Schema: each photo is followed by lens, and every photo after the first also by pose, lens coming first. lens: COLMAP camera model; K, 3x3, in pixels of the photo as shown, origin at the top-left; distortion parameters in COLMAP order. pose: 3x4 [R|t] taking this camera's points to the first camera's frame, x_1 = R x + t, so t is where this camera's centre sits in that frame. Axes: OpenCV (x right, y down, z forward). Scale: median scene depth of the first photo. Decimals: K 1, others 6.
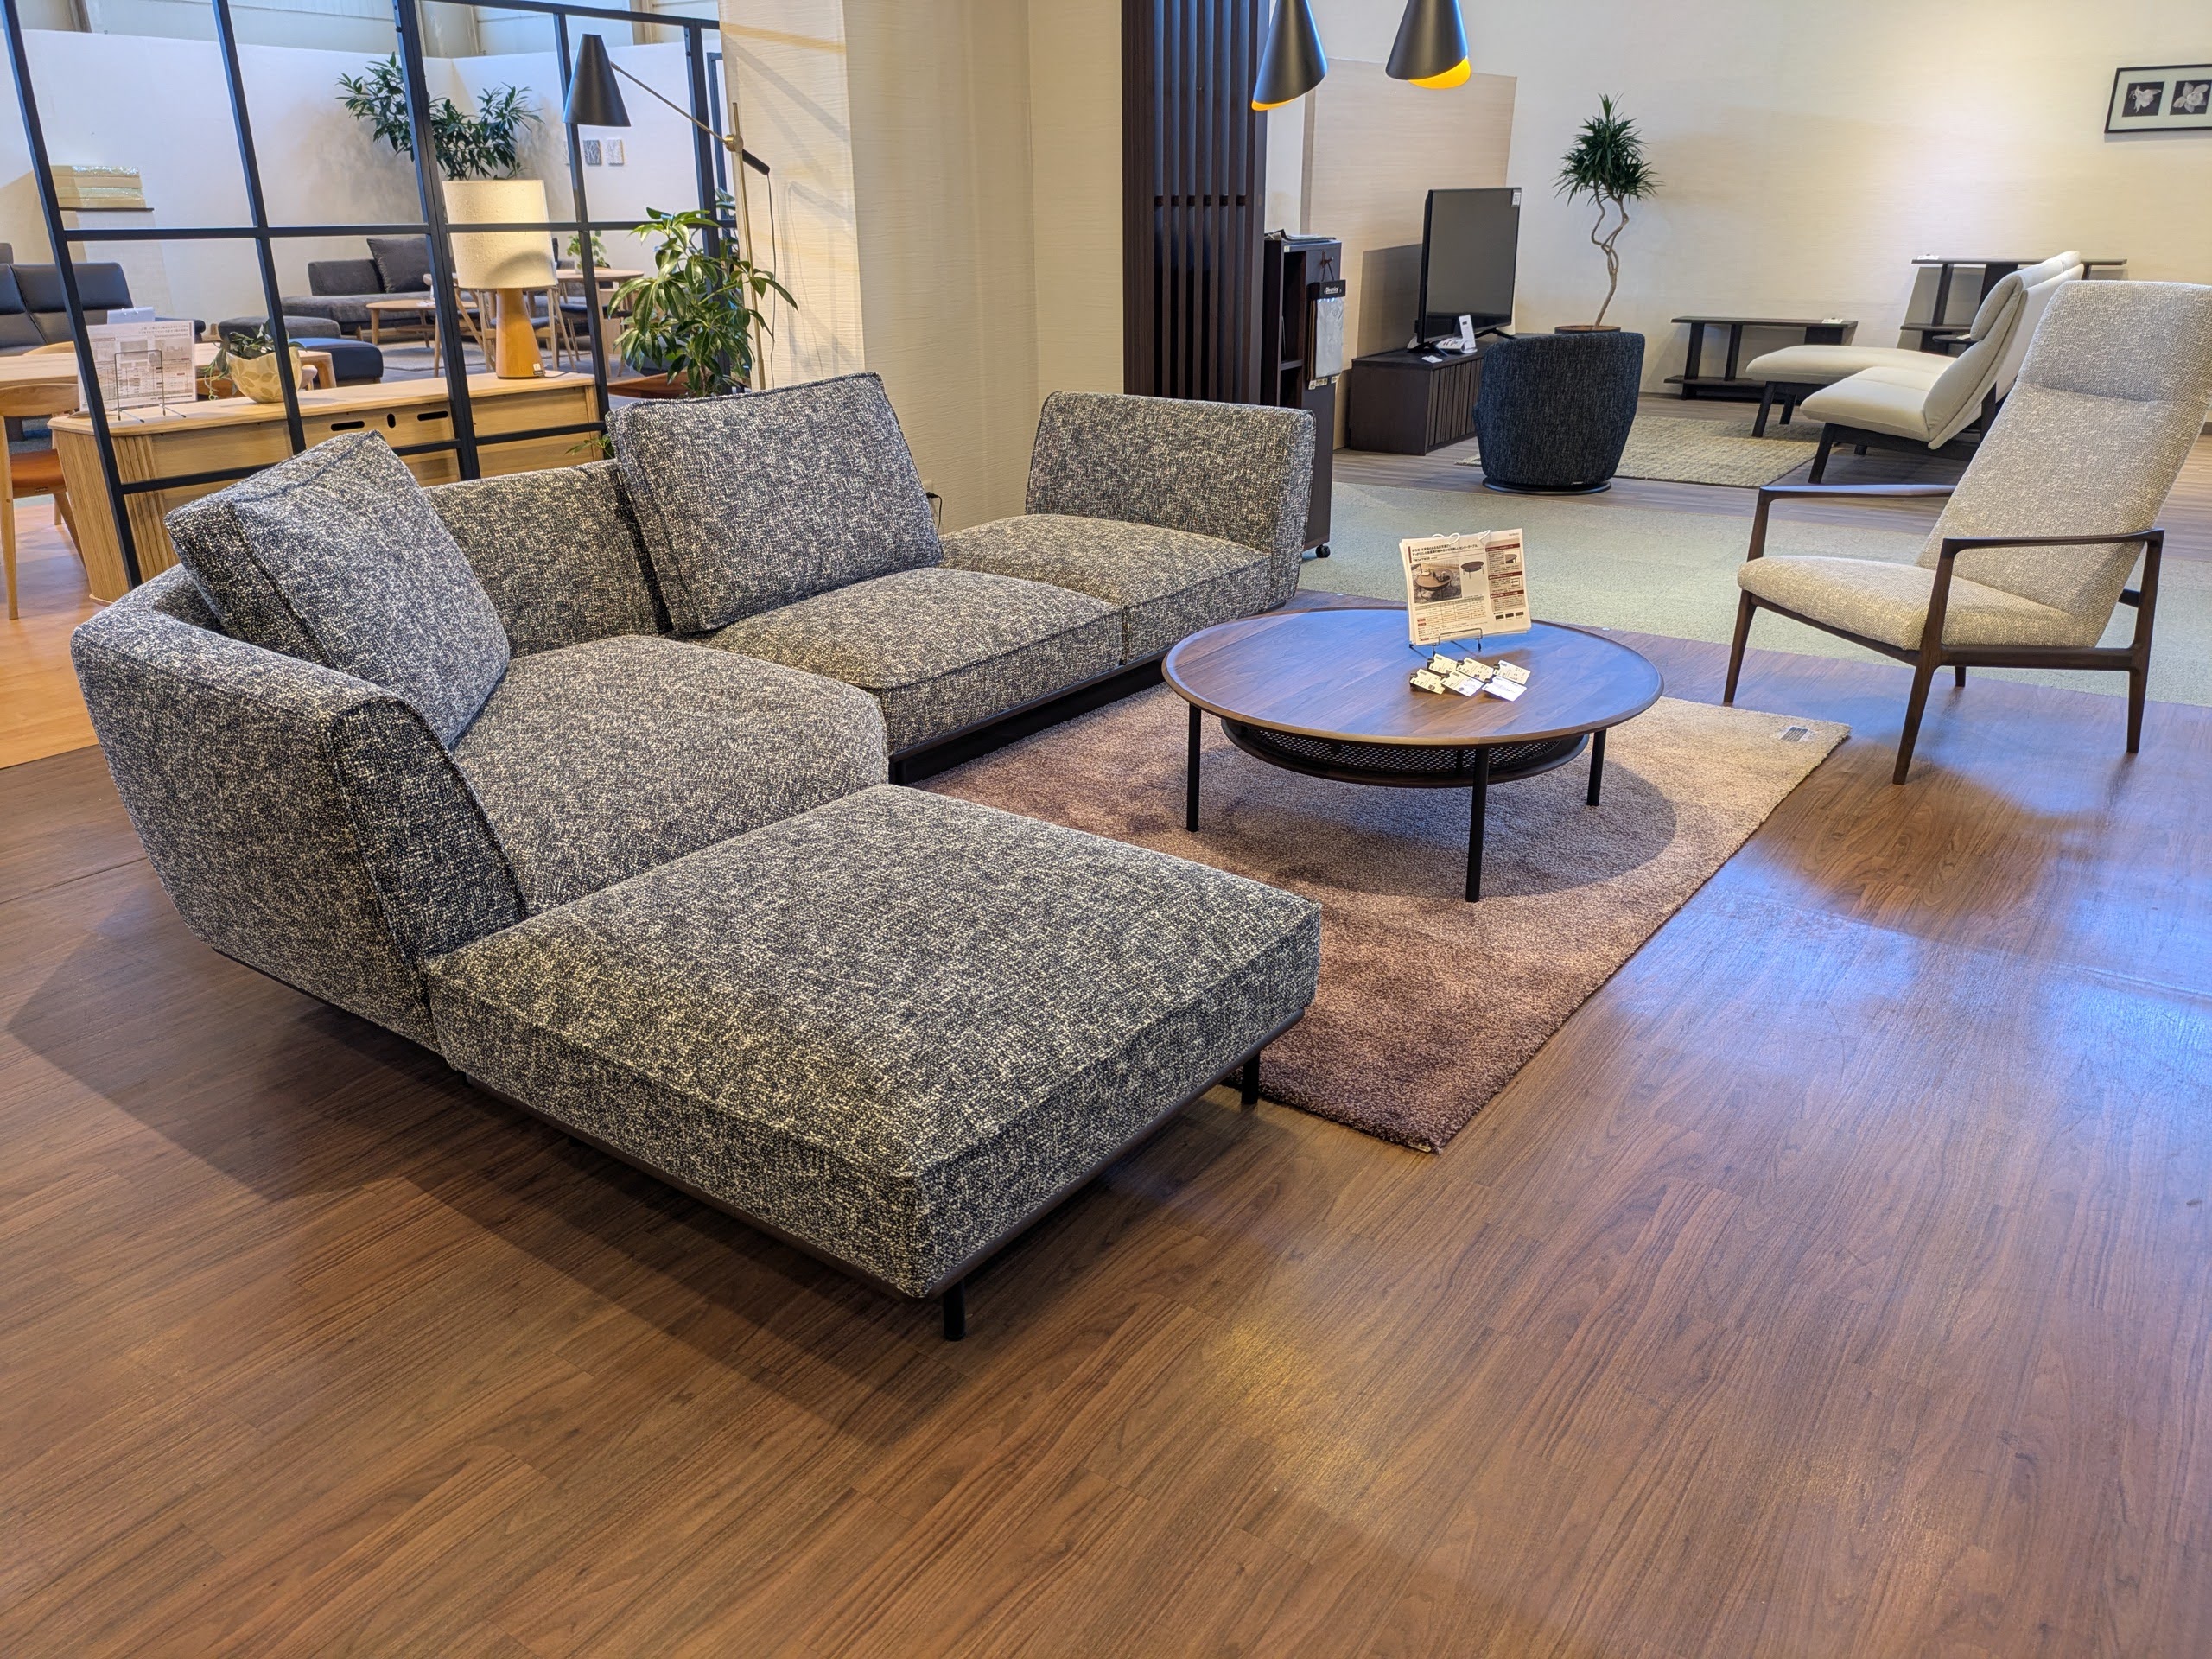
lens RADIAL K [[1651.1, 0, 1103.3], [0, 1651.1, 816.0], [0, 0, 1]] dist [0.026040, 0.004023]
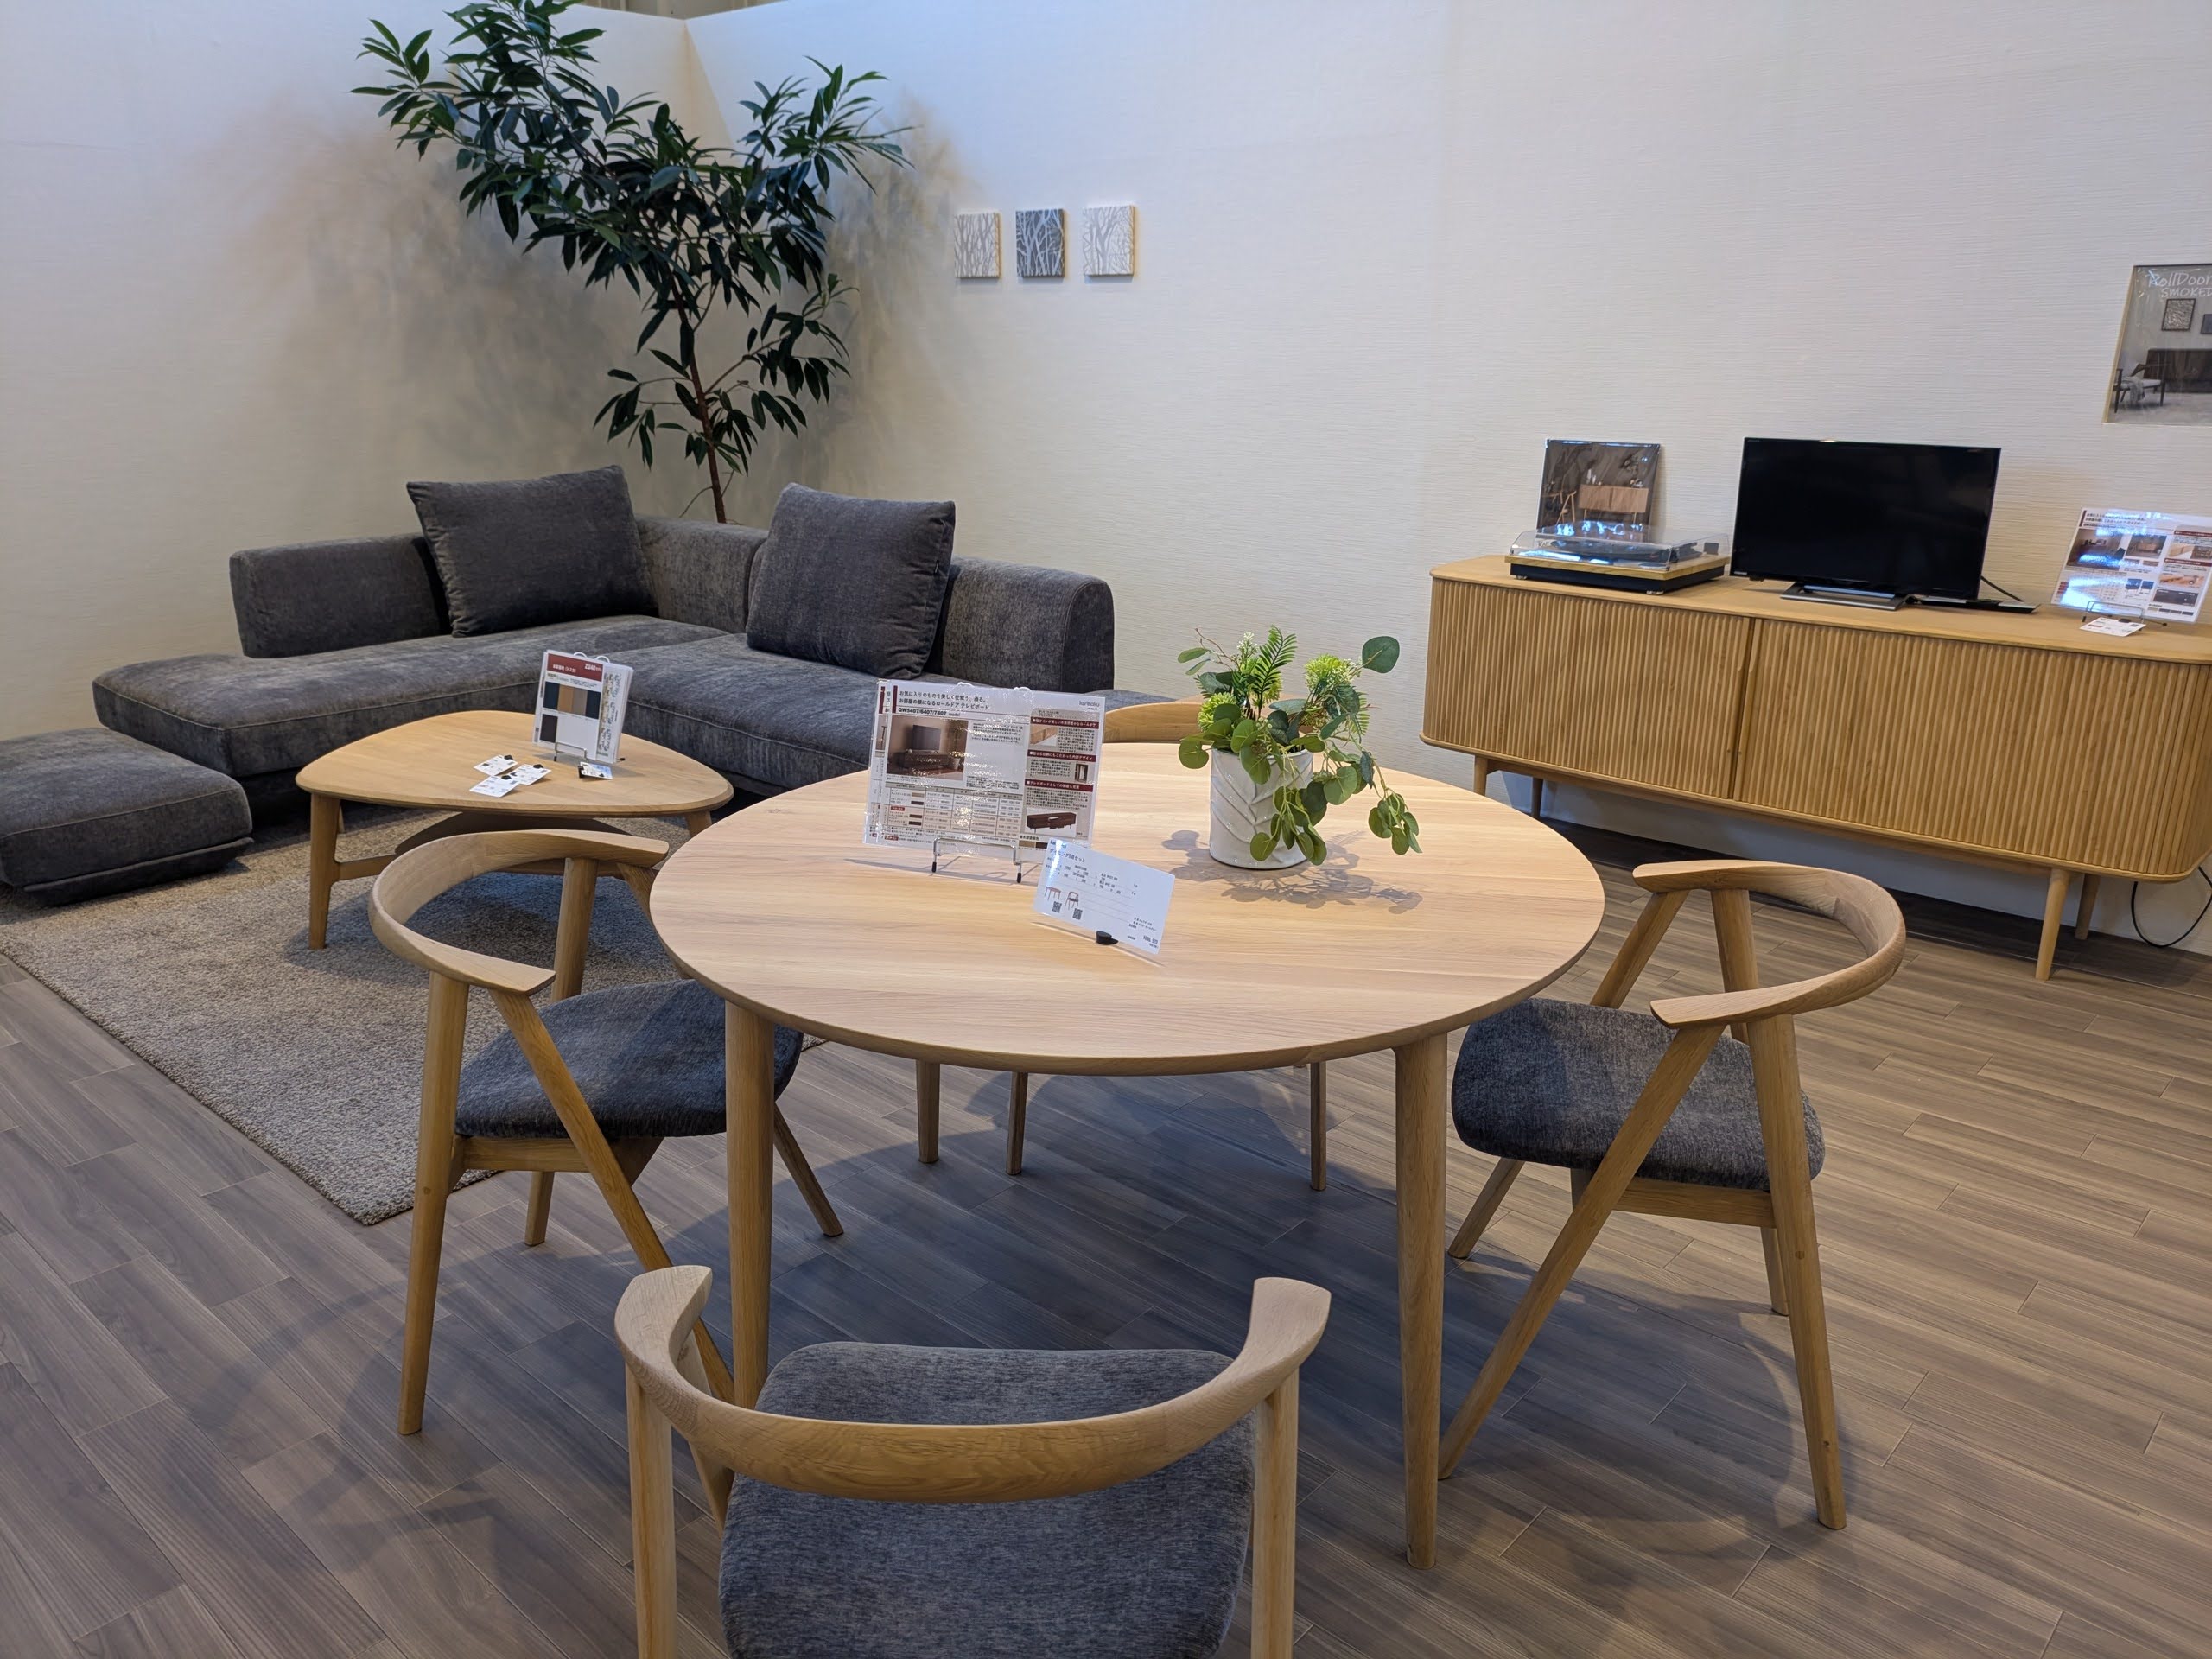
lens RADIAL K [[1651.1, 0, 1109.0], [0, 1651.1, 835.1], [0, 0, 1]] dist [0.026040, 0.004023]
pose [[0.992092, 0.046030, -0.116769, -0.242697], [-0.052171, 0.997381, -0.050087, -0.253221], [0.114158, 0.055783, 0.991895, 0.649220]]
